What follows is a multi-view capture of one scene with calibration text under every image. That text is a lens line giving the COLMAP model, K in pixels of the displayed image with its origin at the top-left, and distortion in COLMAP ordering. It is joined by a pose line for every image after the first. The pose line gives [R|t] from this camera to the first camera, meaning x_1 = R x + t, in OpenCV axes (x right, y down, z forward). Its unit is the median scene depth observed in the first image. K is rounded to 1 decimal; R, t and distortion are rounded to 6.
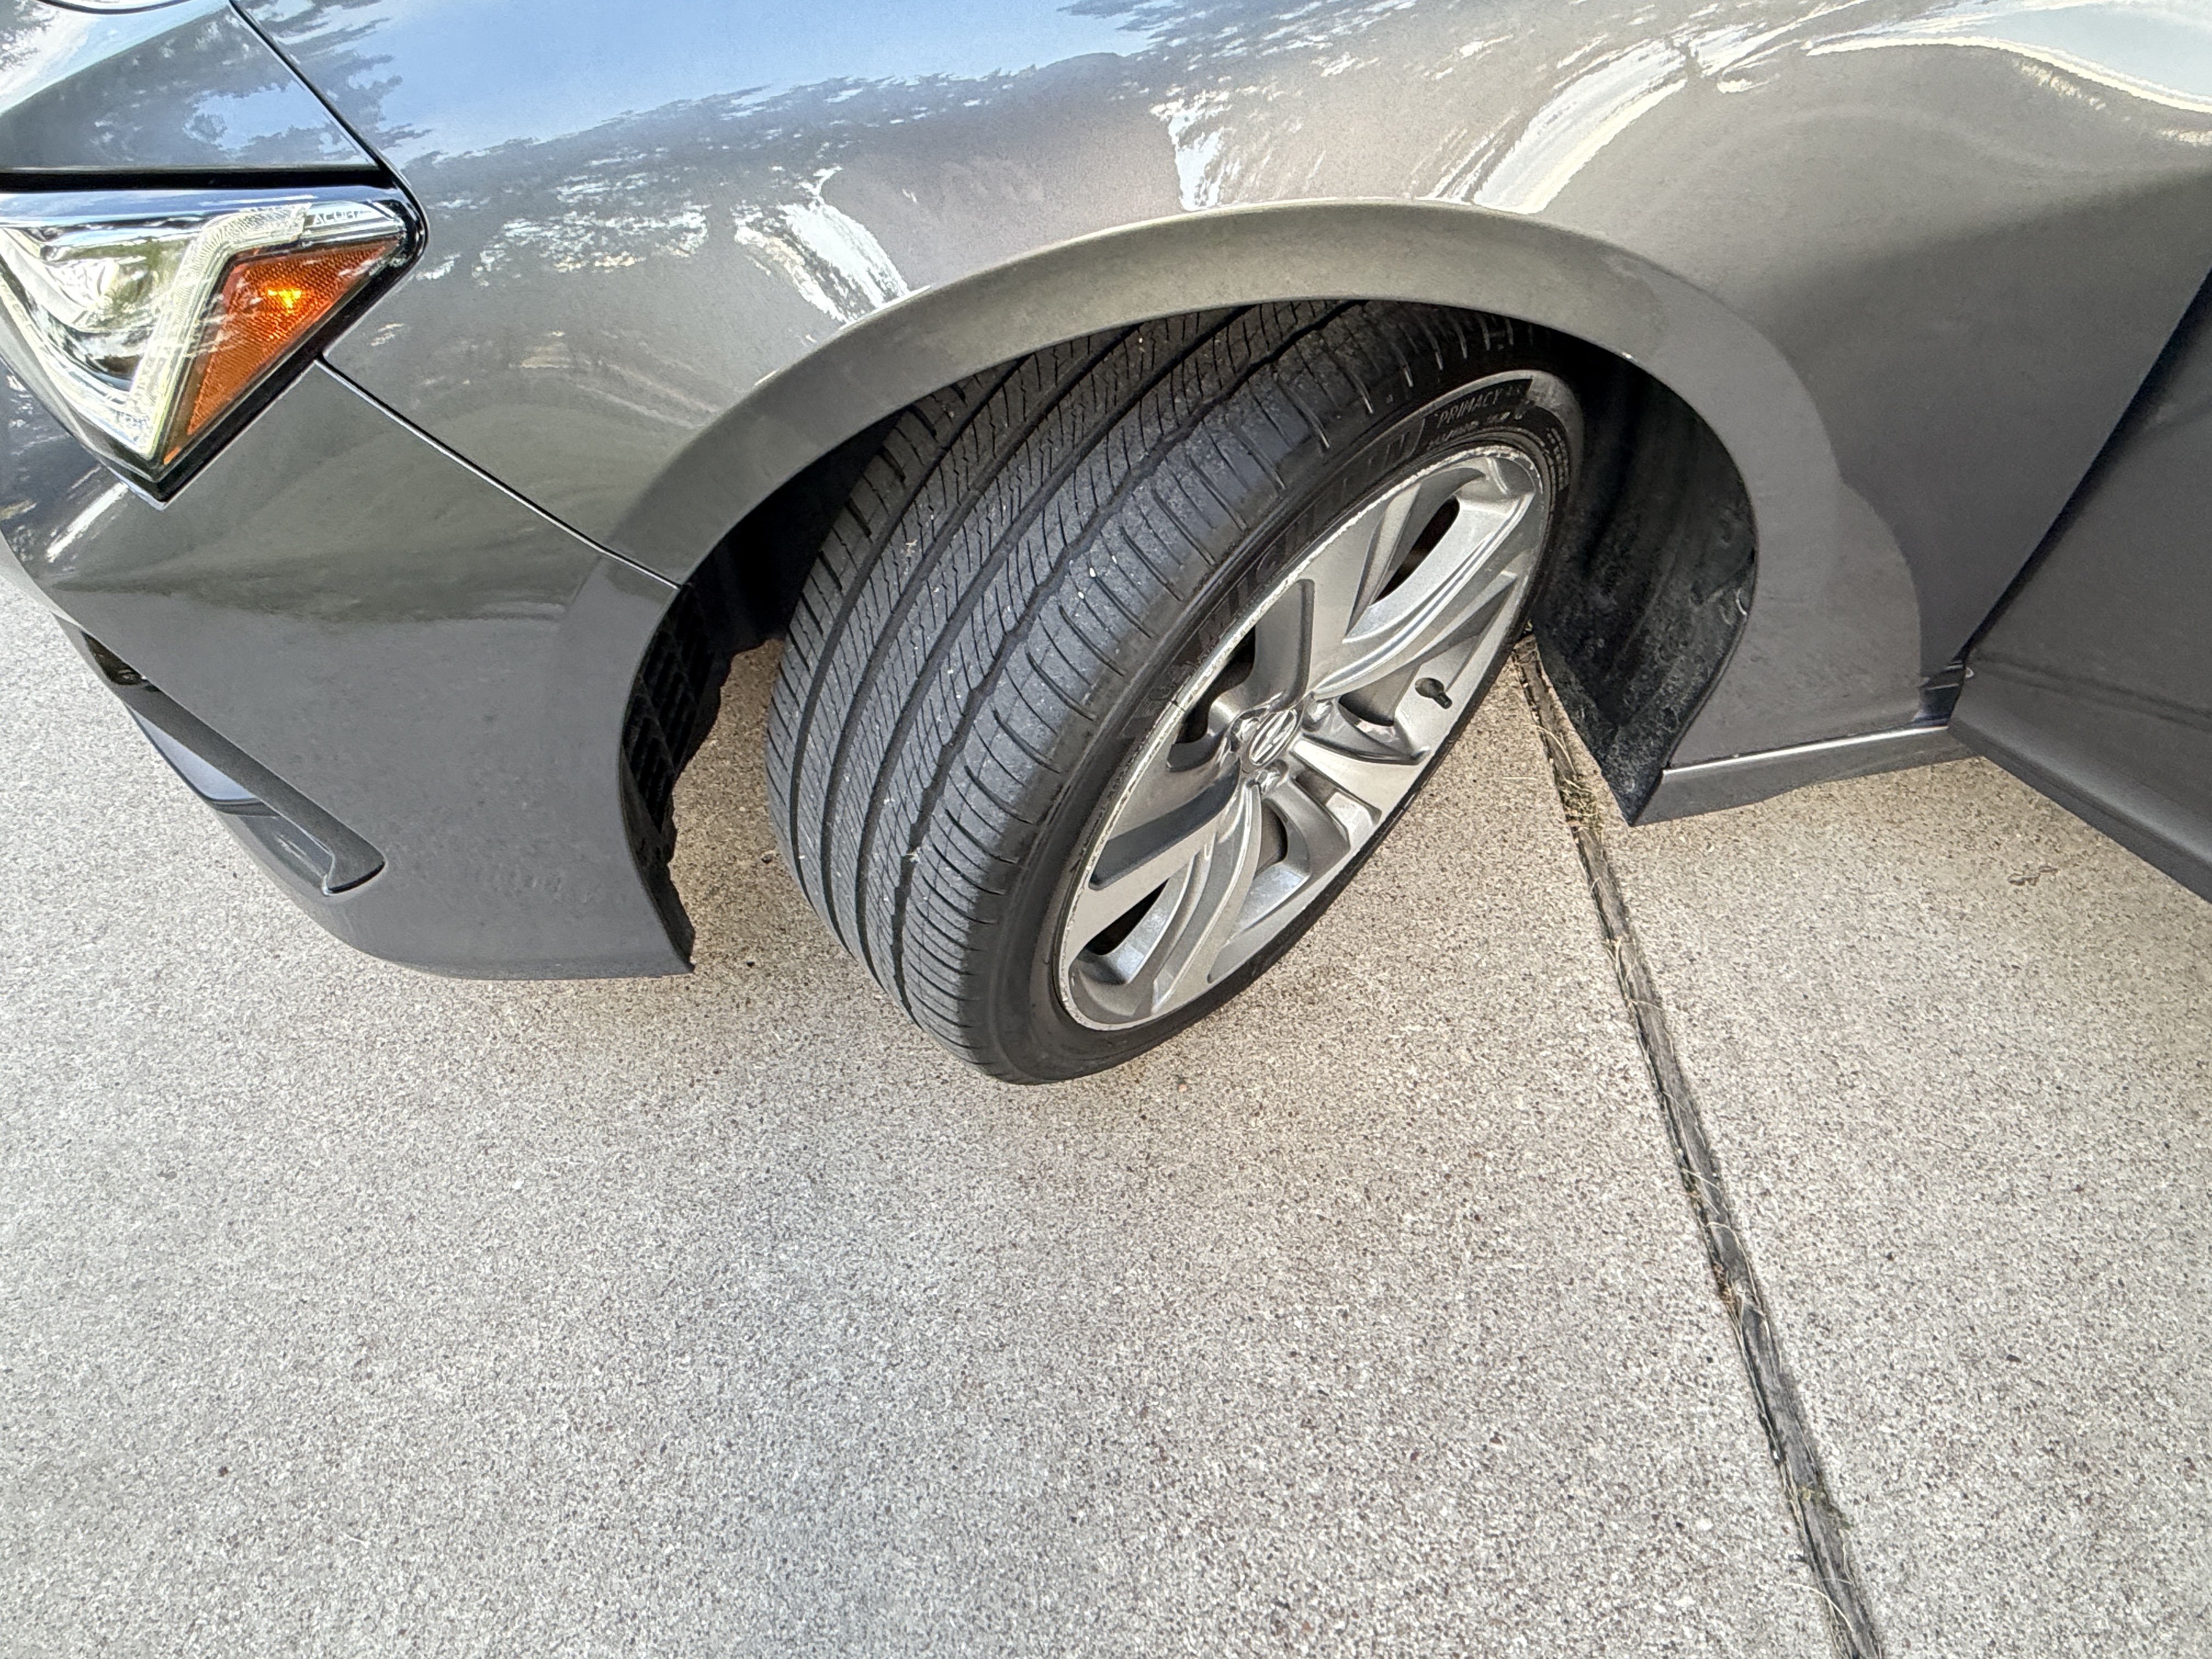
lens RADIAL K [[1271.9, 0, 1106.0], [0, 1271.9, 829.5], [0, 0, 1]] dist [0.000583, -0.000081]
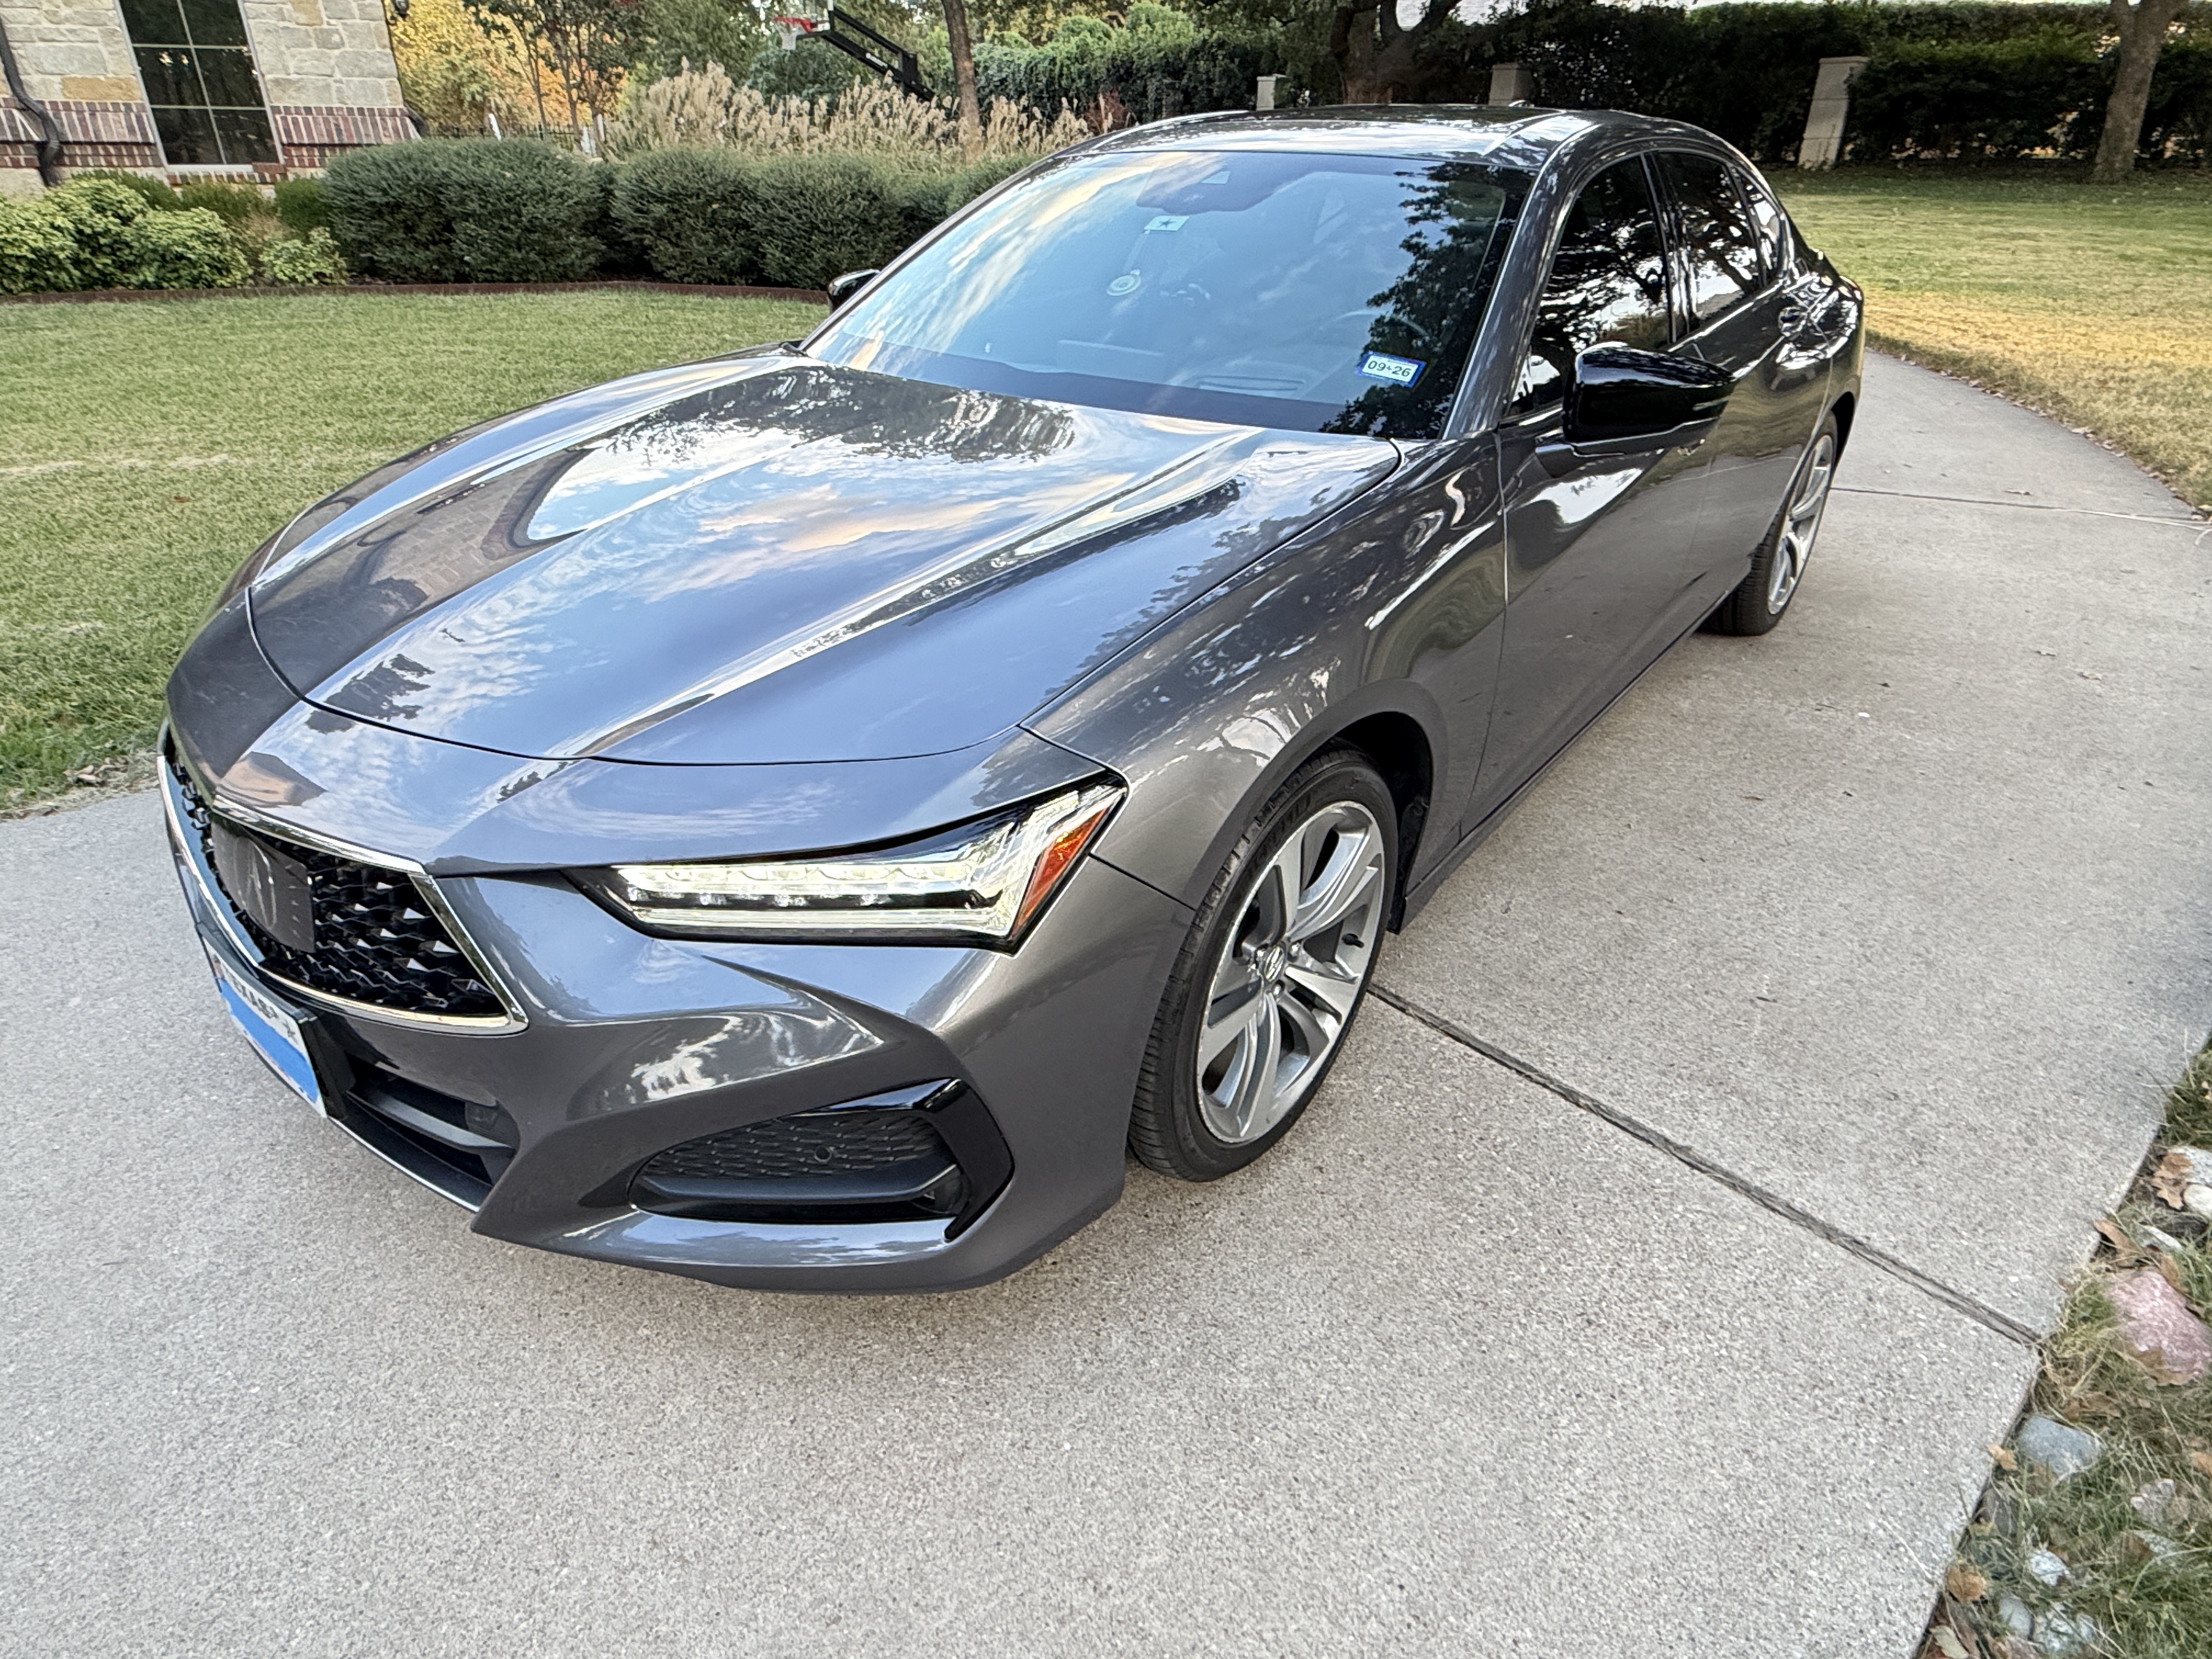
lens RADIAL K [[1320.9, 0, 1106.0], [0, 1320.9, 829.5], [0, 0, 1]] dist [0.000643, -0.000006]
pose [[0.728573, -0.300226, 0.615666, -1.226291], [0.517401, 0.830221, -0.207436, 0.048851], [-0.448861, 0.469679, 0.760214, -0.458047]]
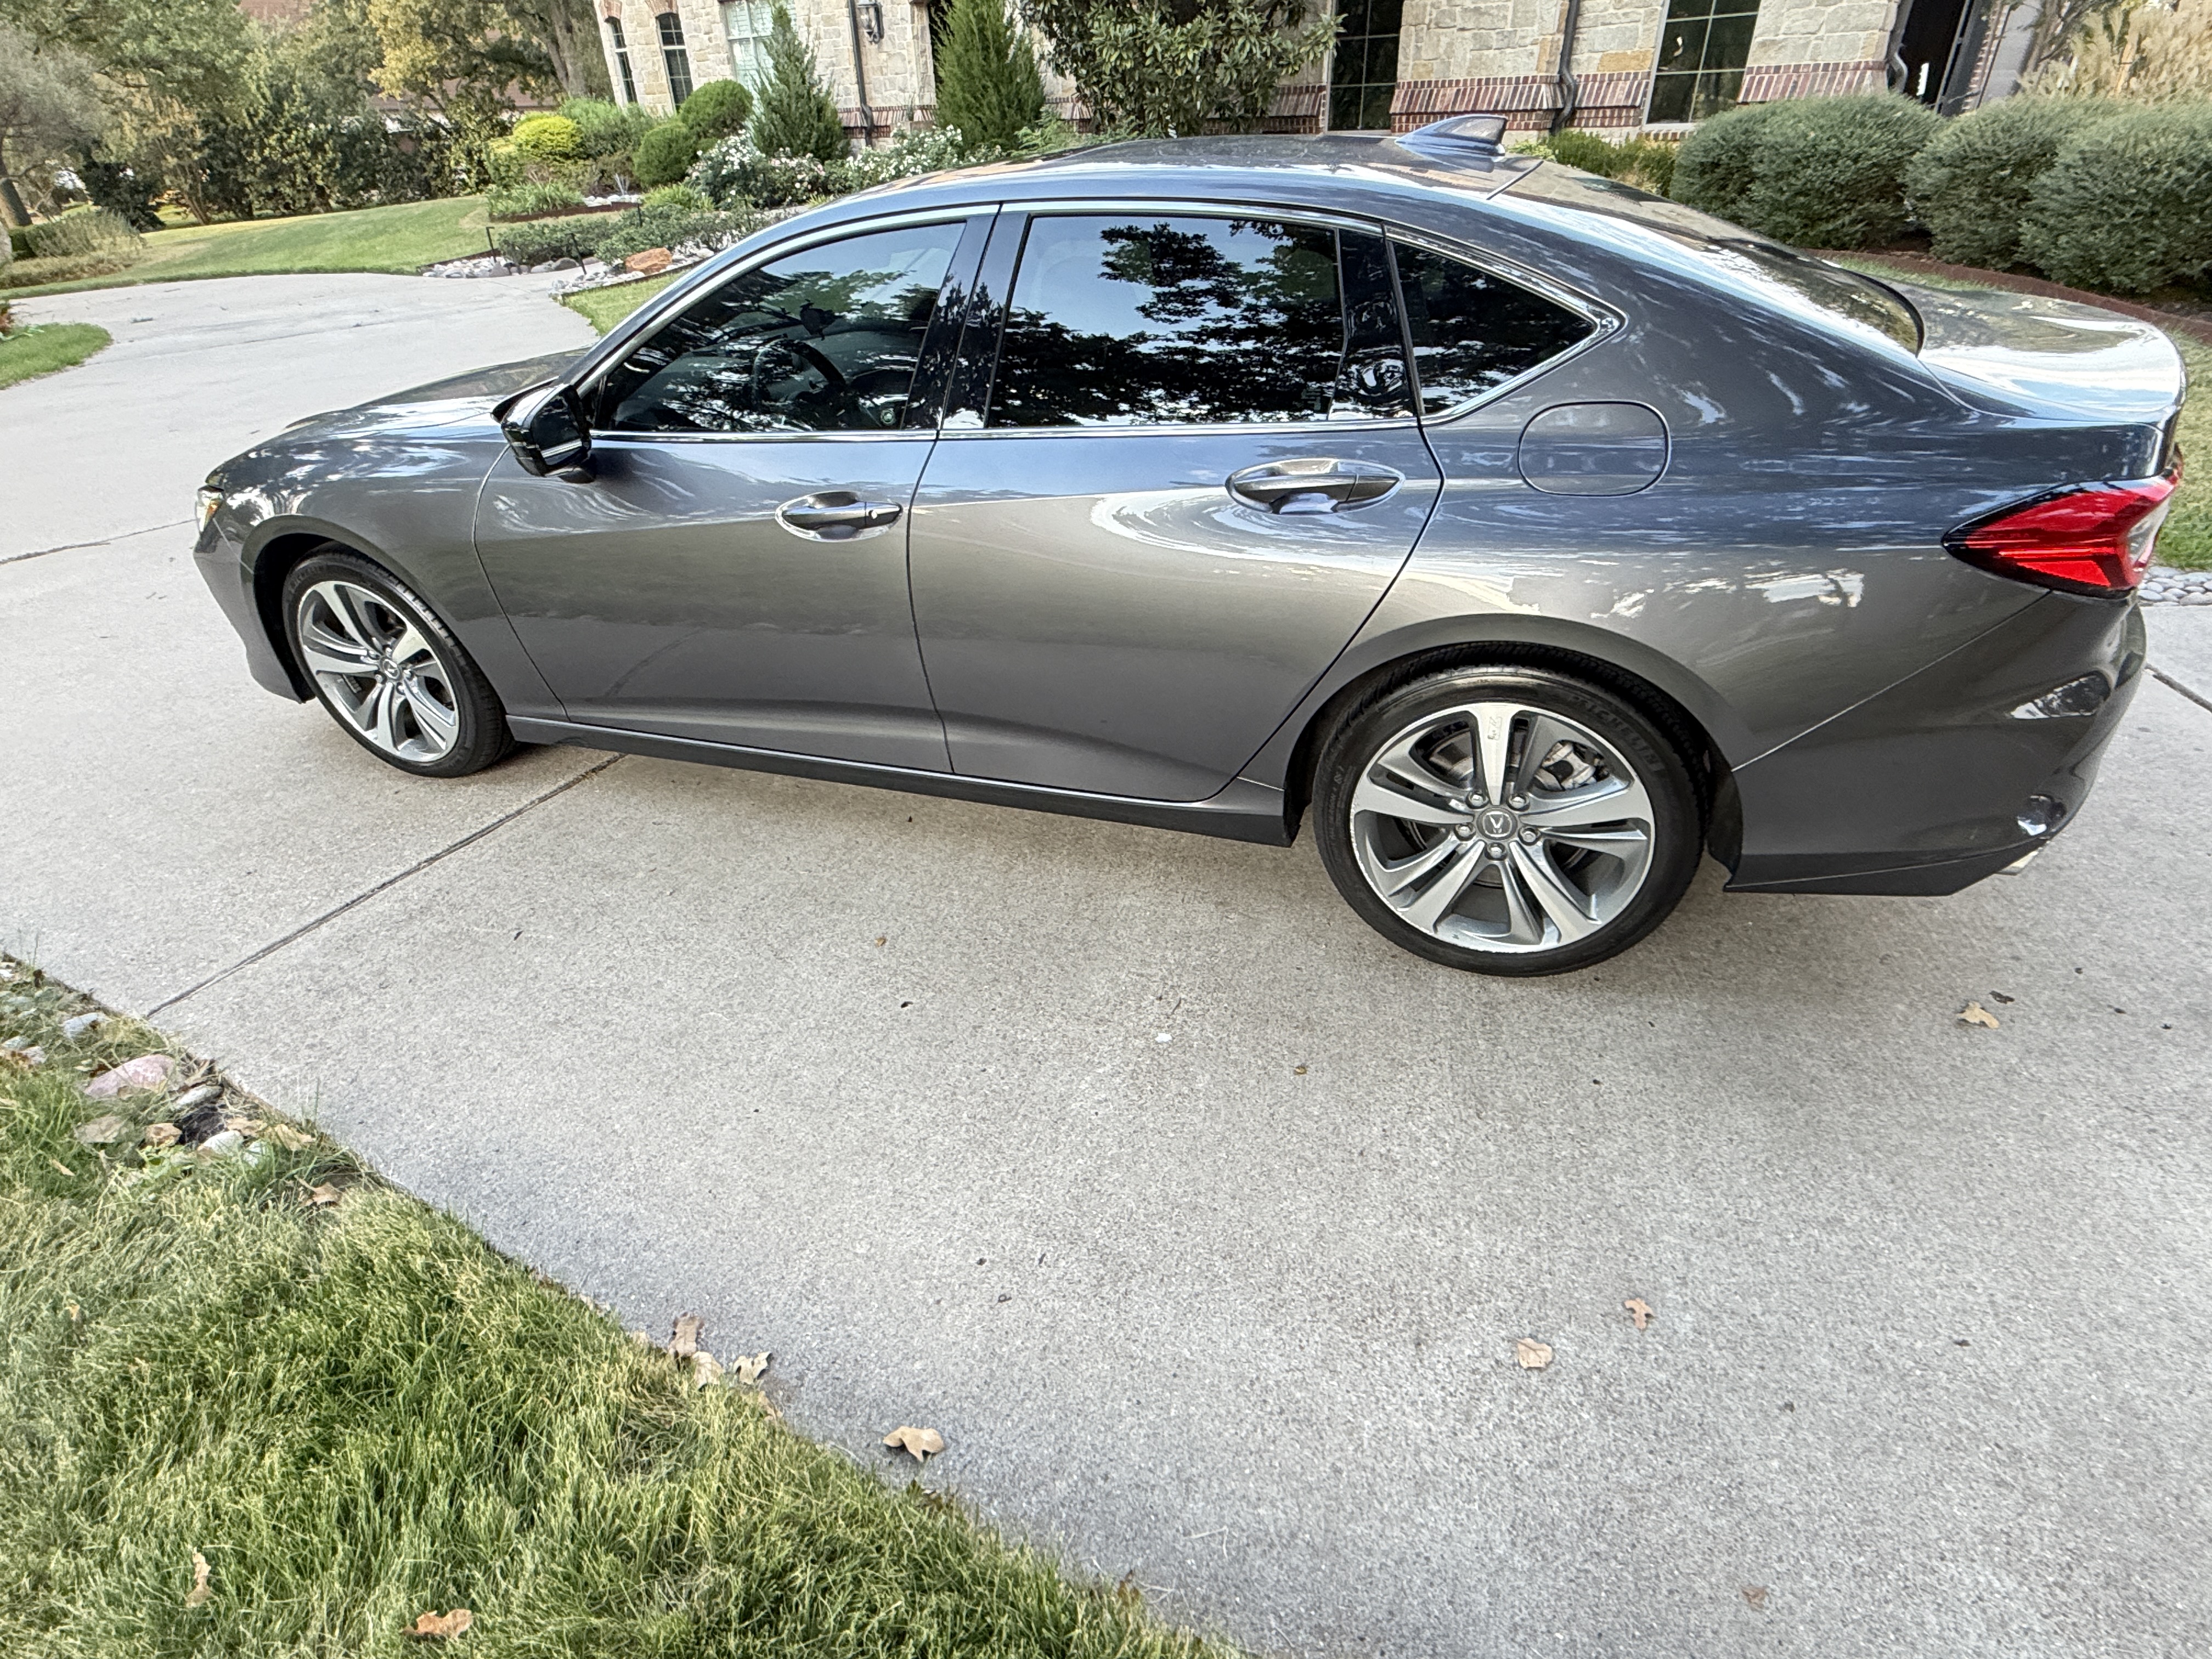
lens RADIAL K [[1110.1, 0, 1106.0], [0, 1110.1, 829.5], [0, 0, 1]] dist [0.005806, -0.001015]
pose [[0.866643, 0.257993, -0.427048, 3.215523], [-0.367450, 0.909045, -0.196515, 0.208096], [0.337506, 0.327227, 0.882617, -0.930597]]
